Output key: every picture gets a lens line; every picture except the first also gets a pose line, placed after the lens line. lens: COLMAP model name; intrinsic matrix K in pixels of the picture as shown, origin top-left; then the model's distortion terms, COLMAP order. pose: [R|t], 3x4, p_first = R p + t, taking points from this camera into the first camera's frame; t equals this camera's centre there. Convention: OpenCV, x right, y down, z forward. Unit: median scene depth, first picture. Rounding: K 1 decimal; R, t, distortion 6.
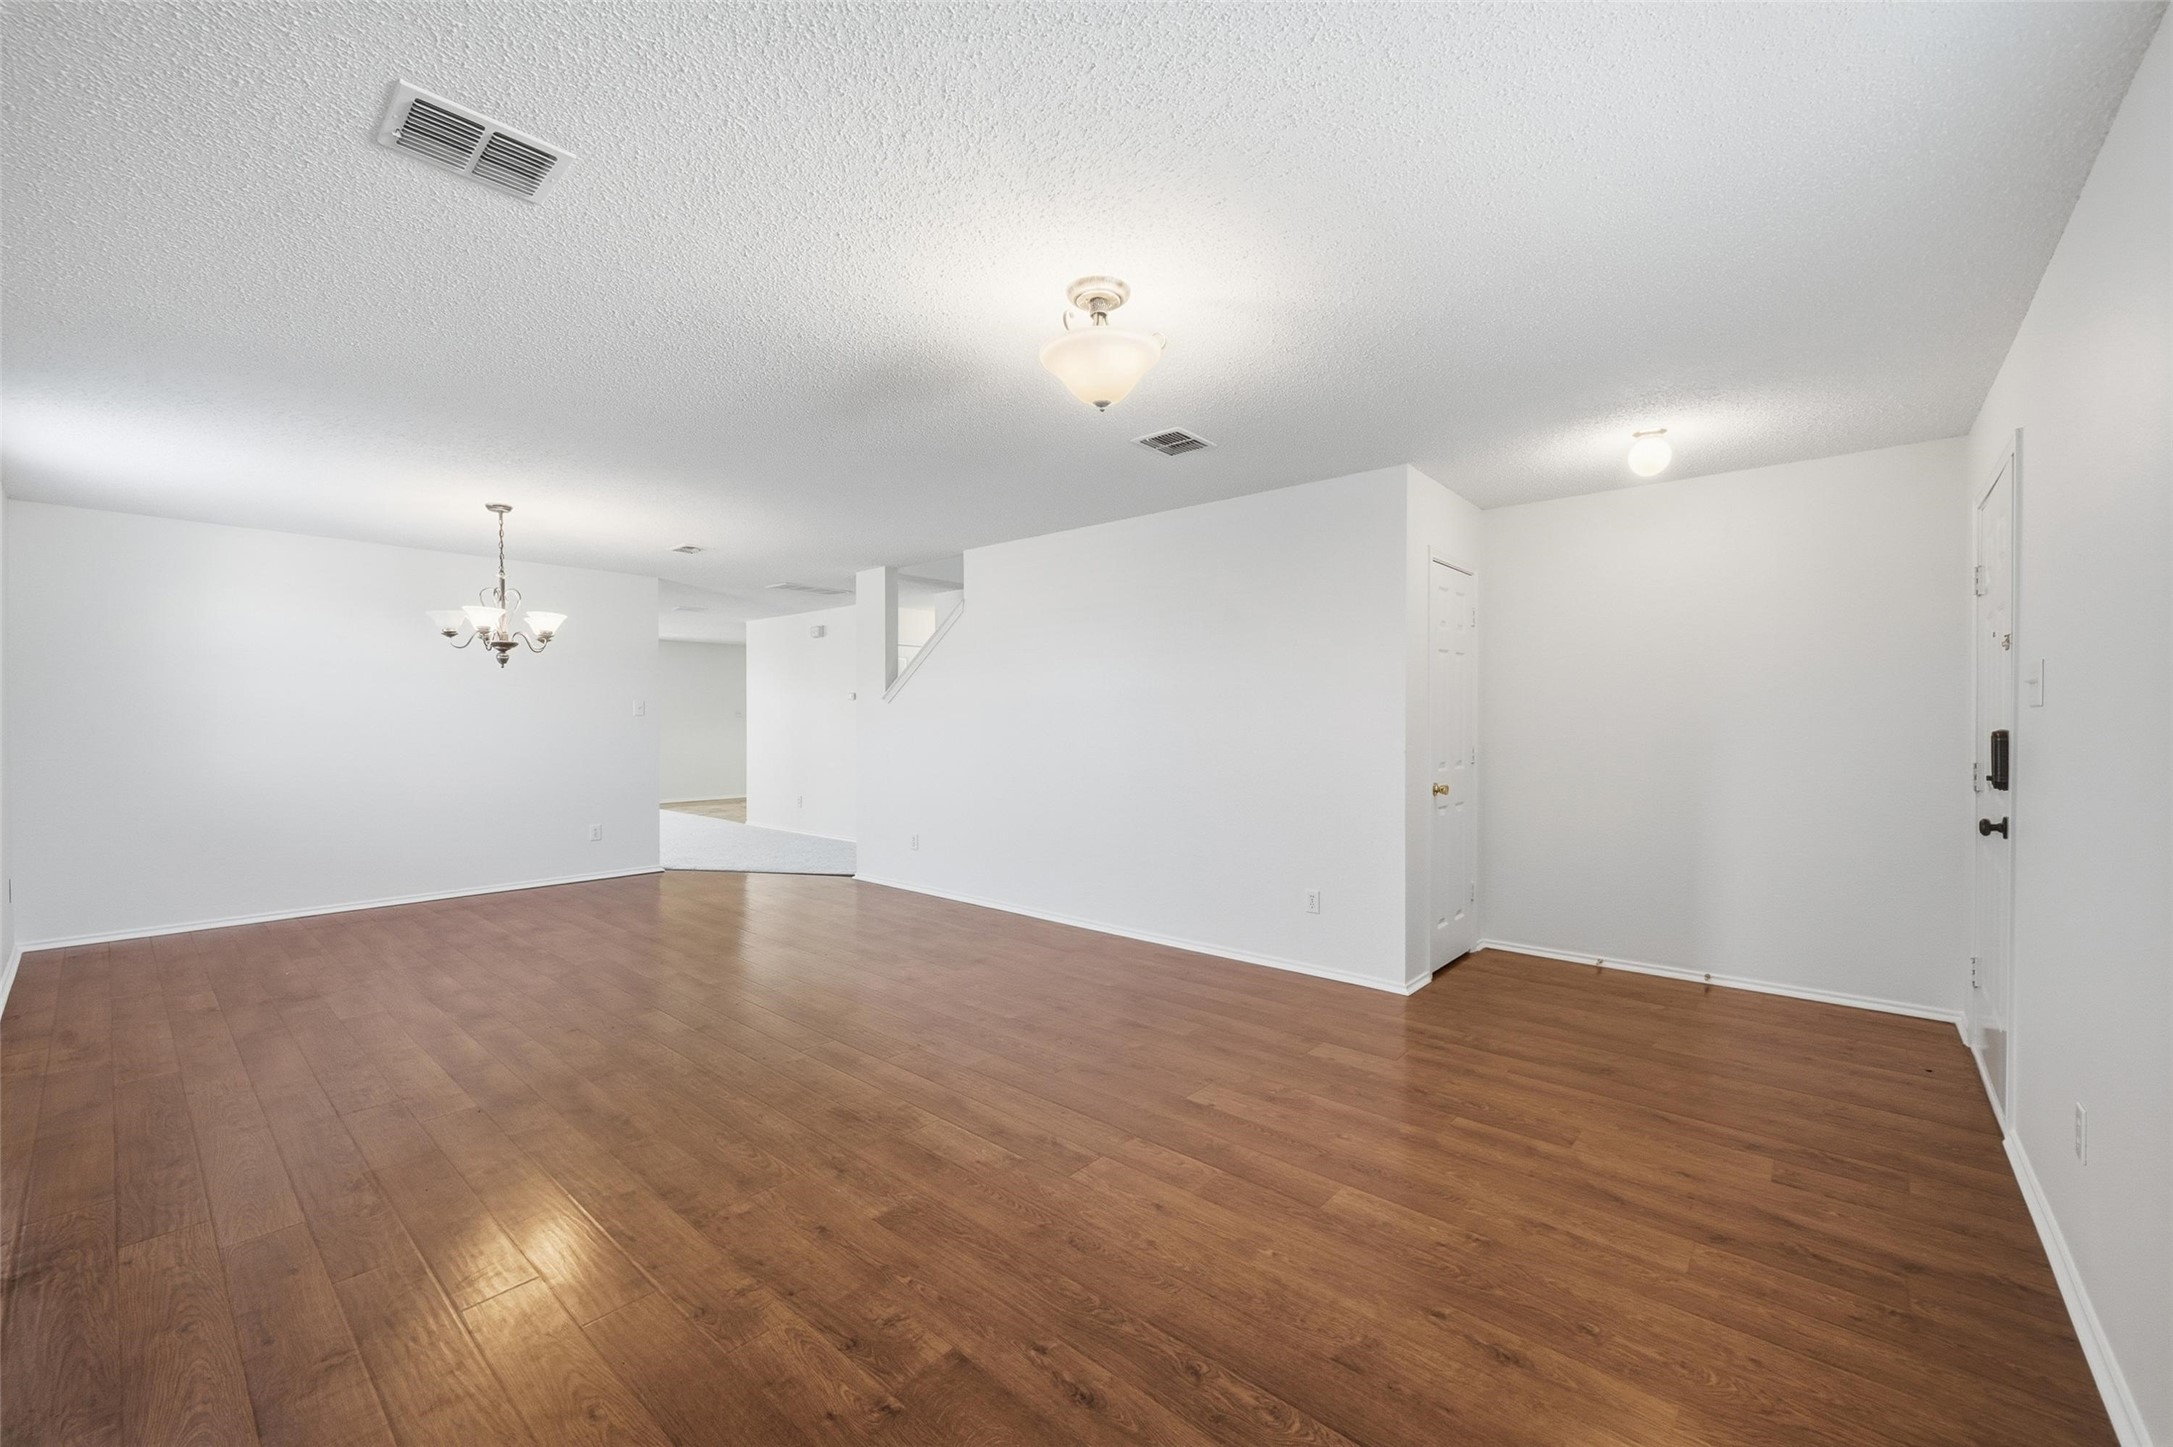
lens RADIAL K [[852.0, 0, 1090.8], [0, 852.0, 724.6], [0, 0, 1]] dist [0.000147, -0.000013]
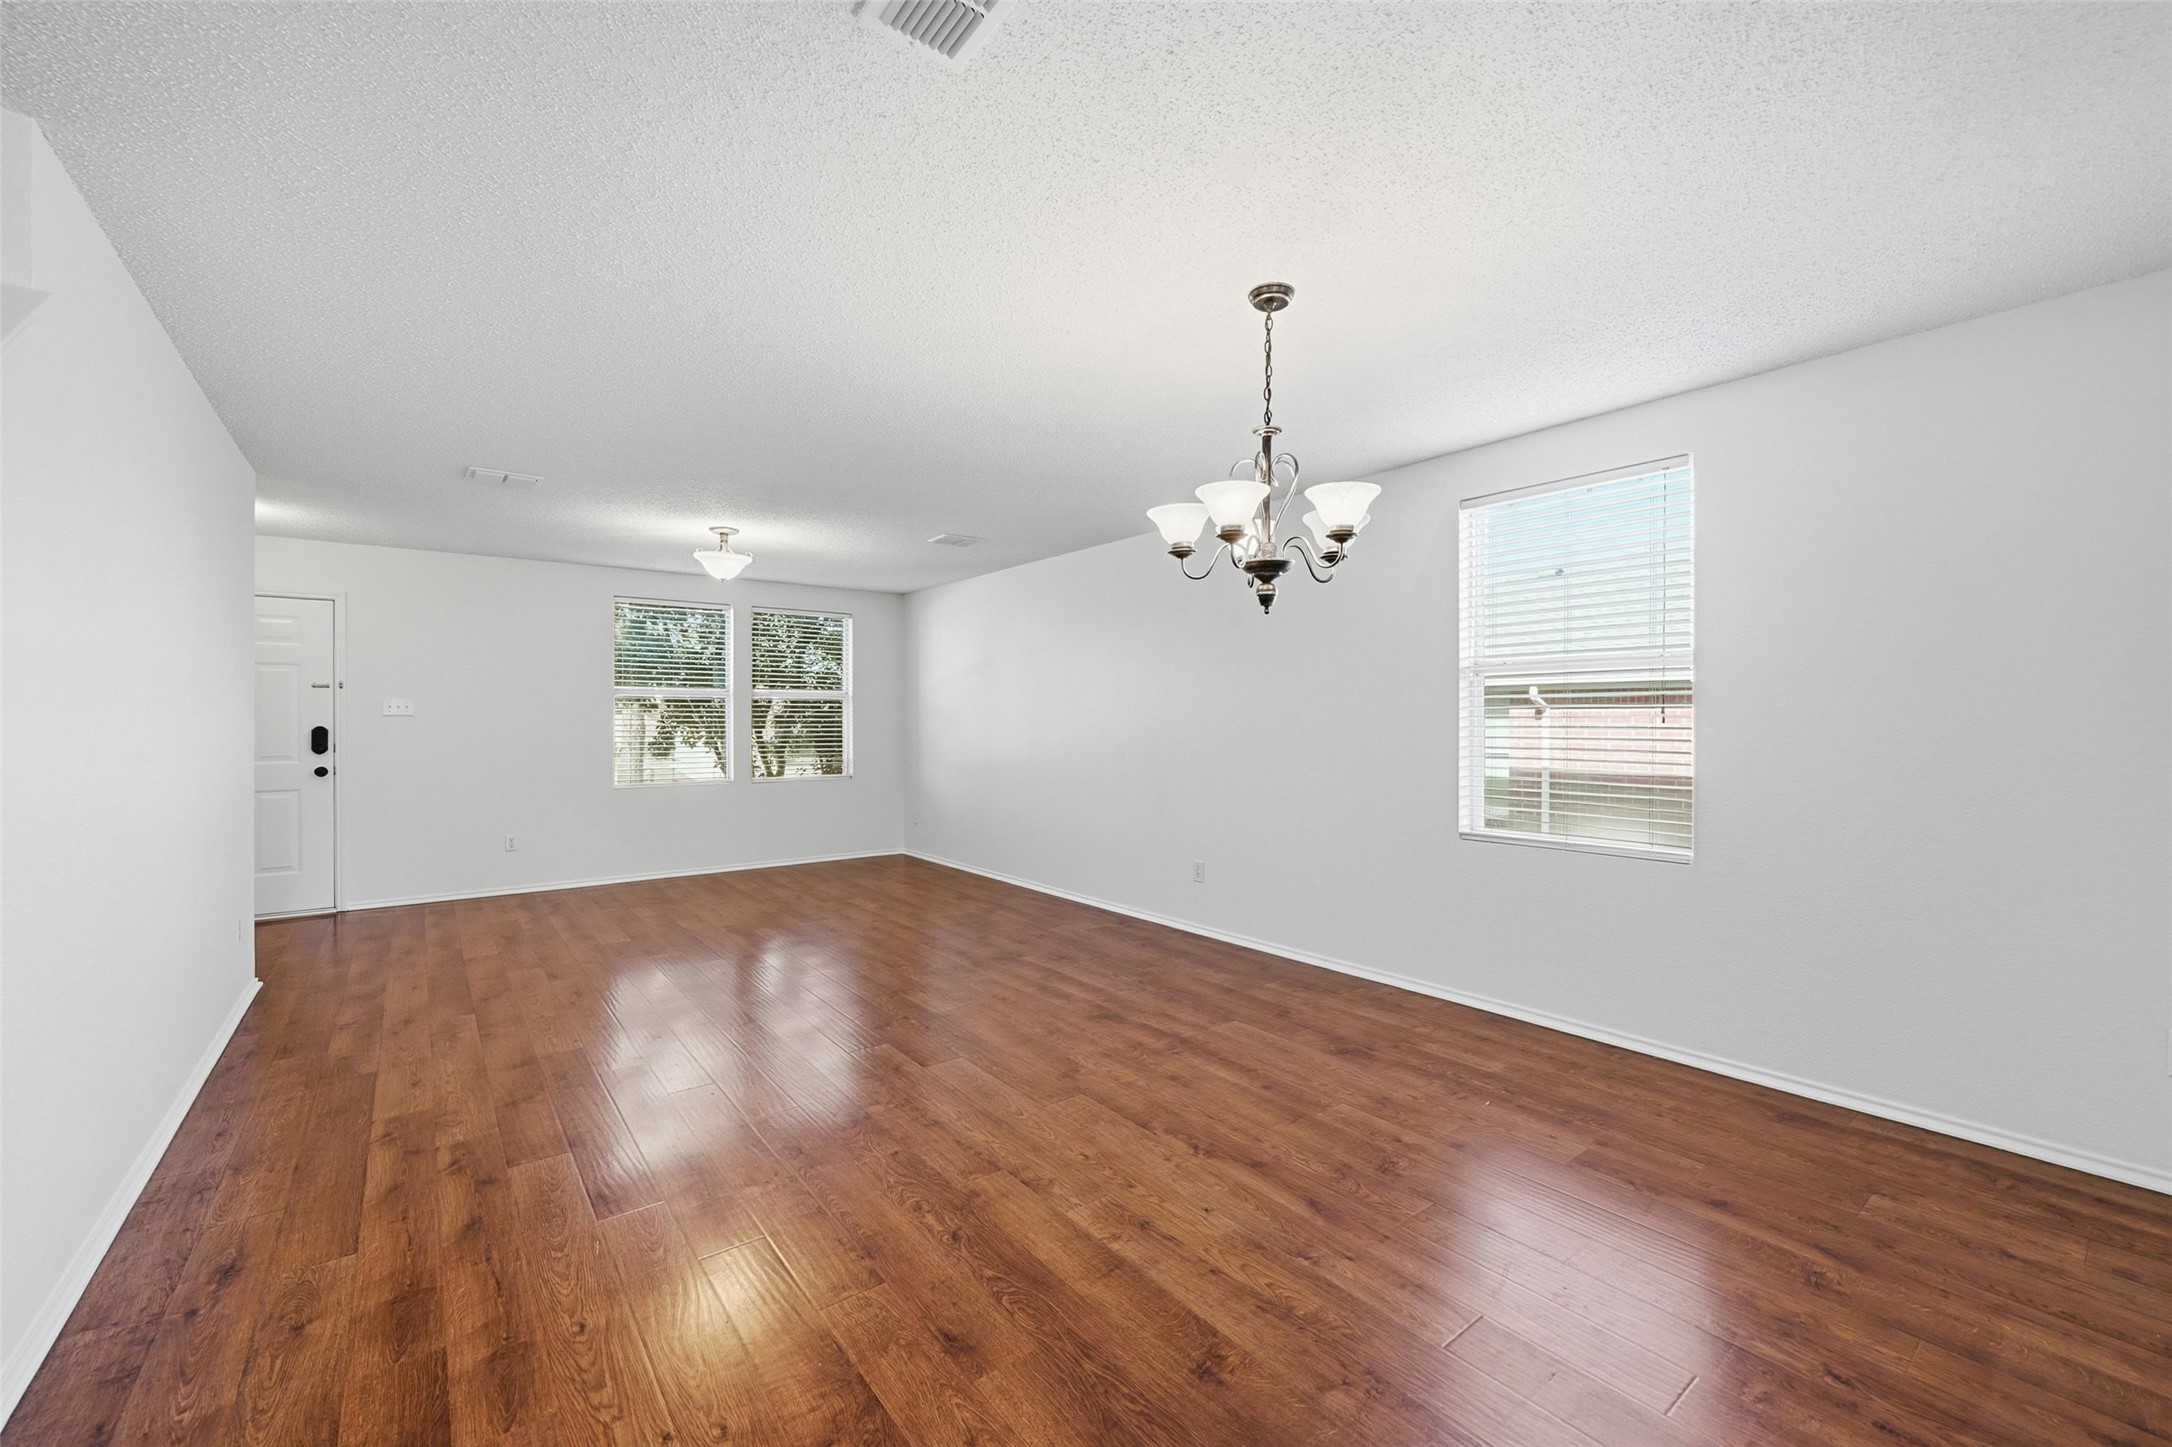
lens RADIAL K [[869.0, 0, 1088.3], [0, 869.0, 721.2], [0, 0, 1]] dist [0.000130, -0.000275]
pose [[-0.980785, 0.002351, 0.195076, -0.916492], [0.003634, 0.999974, 0.006222, -0.009070], [-0.195056, 0.006812, -0.980768, 2.034293]]
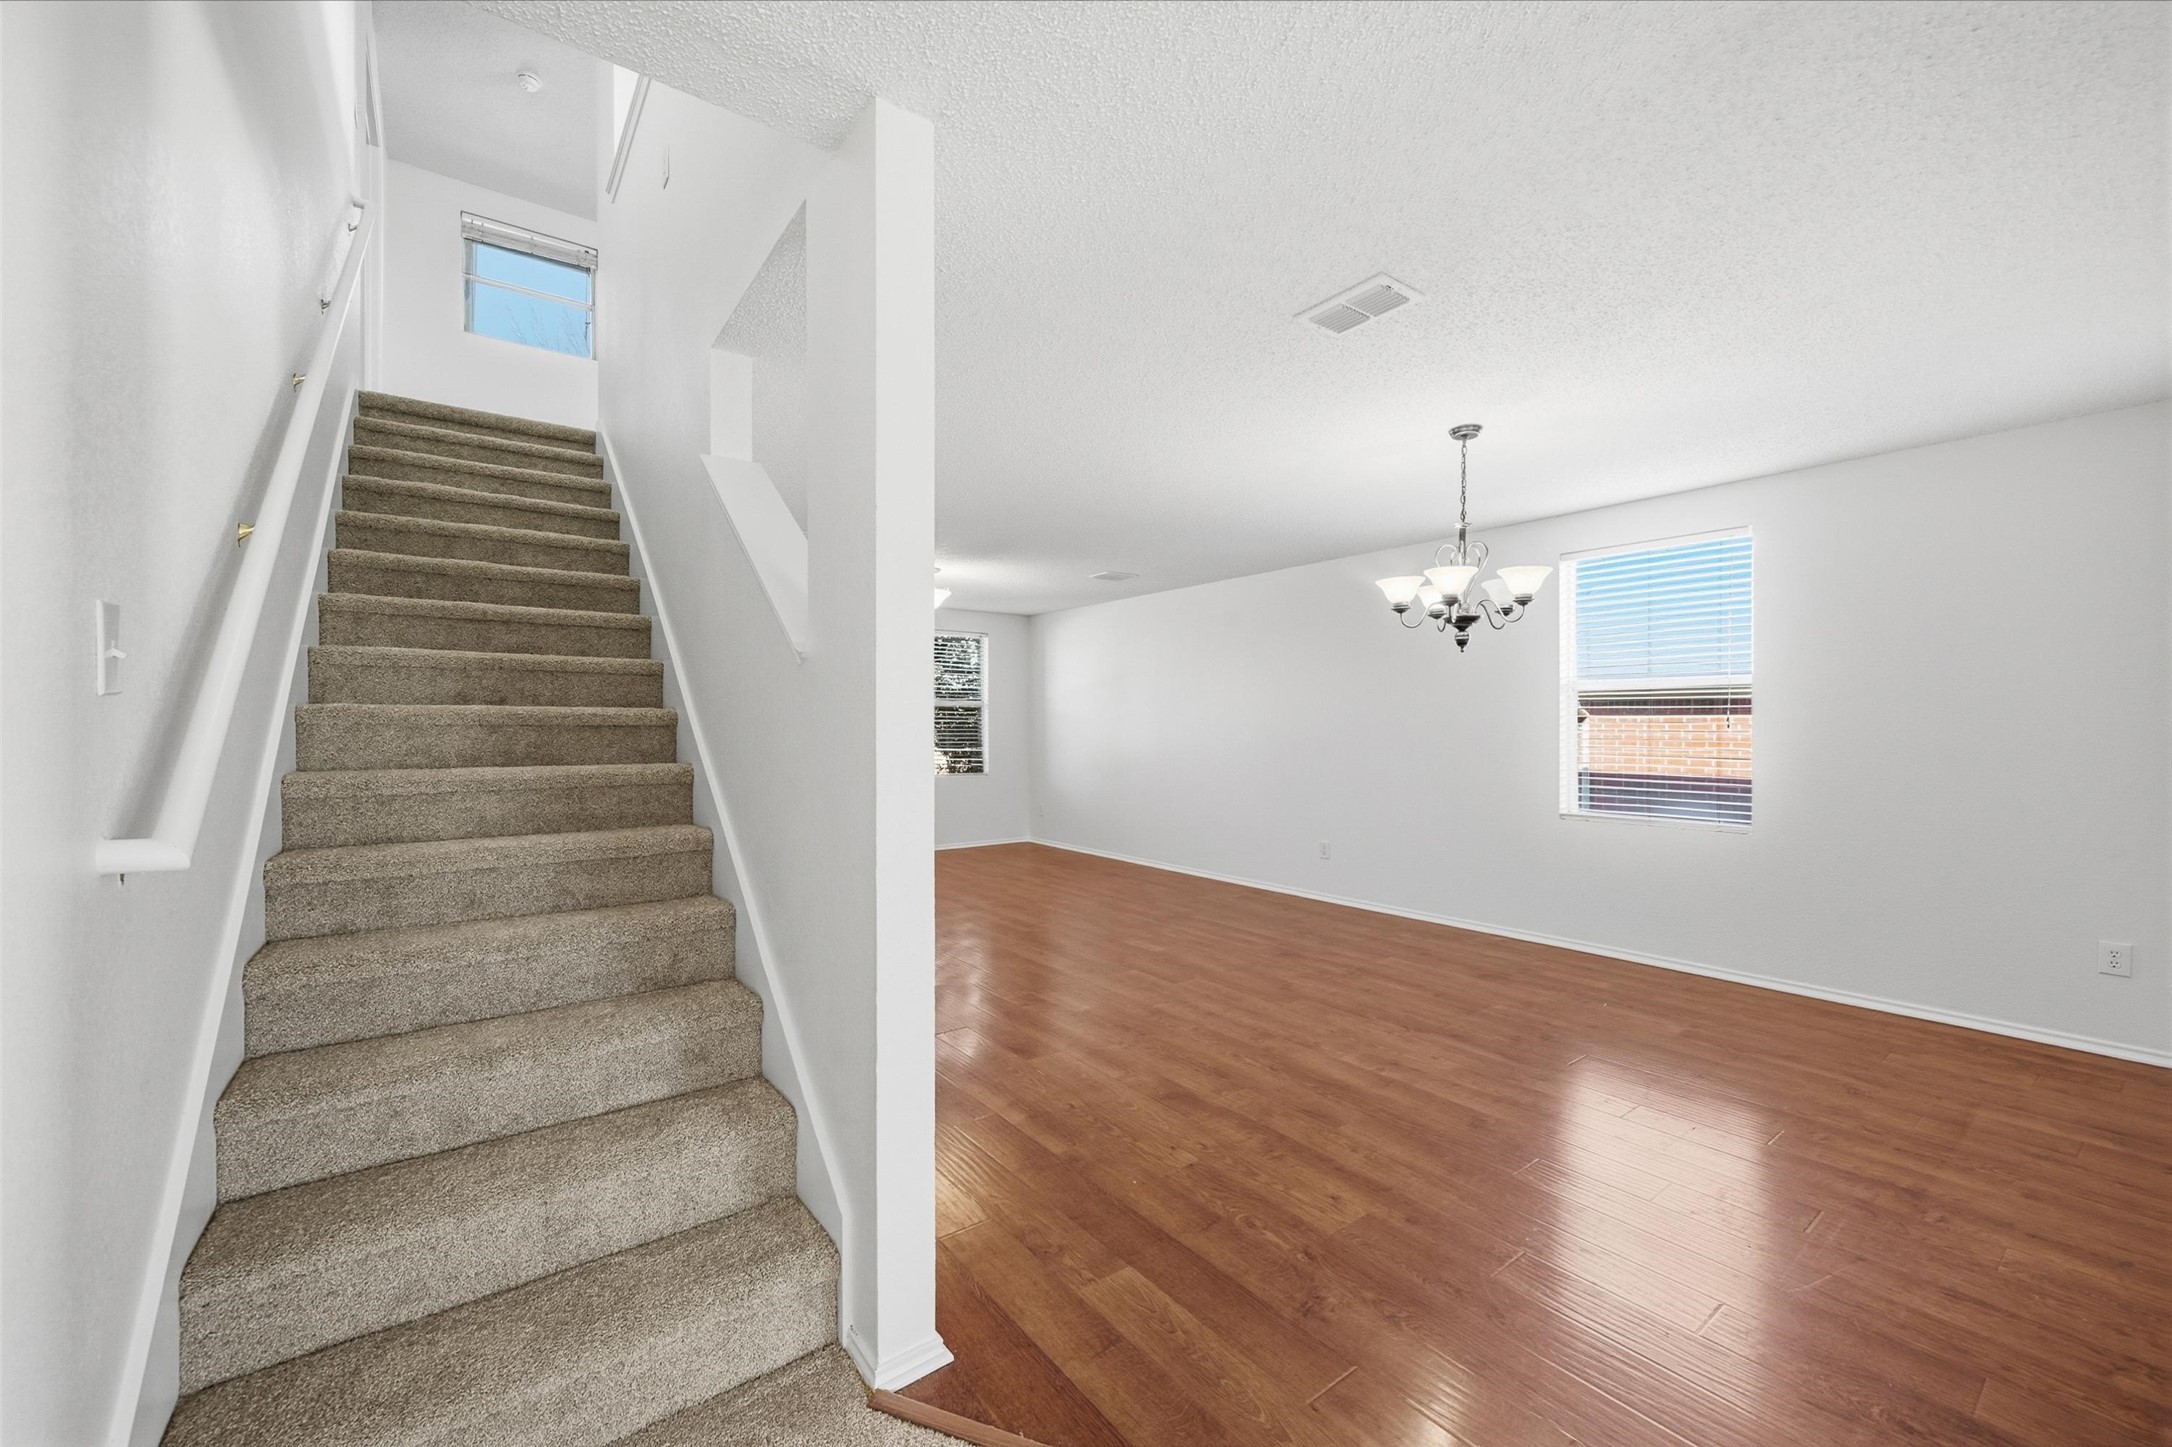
lens RADIAL K [[851.6, 0, 1090.3], [0, 851.6, 724.6], [0, 0, 1]] dist [0.000147, -0.000013]
pose [[-0.977550, 0.001643, 0.210696, -0.712373], [0.002556, 0.999988, 0.004063, -0.011834], [-0.210687, 0.004511, -0.977543, 2.366897]]
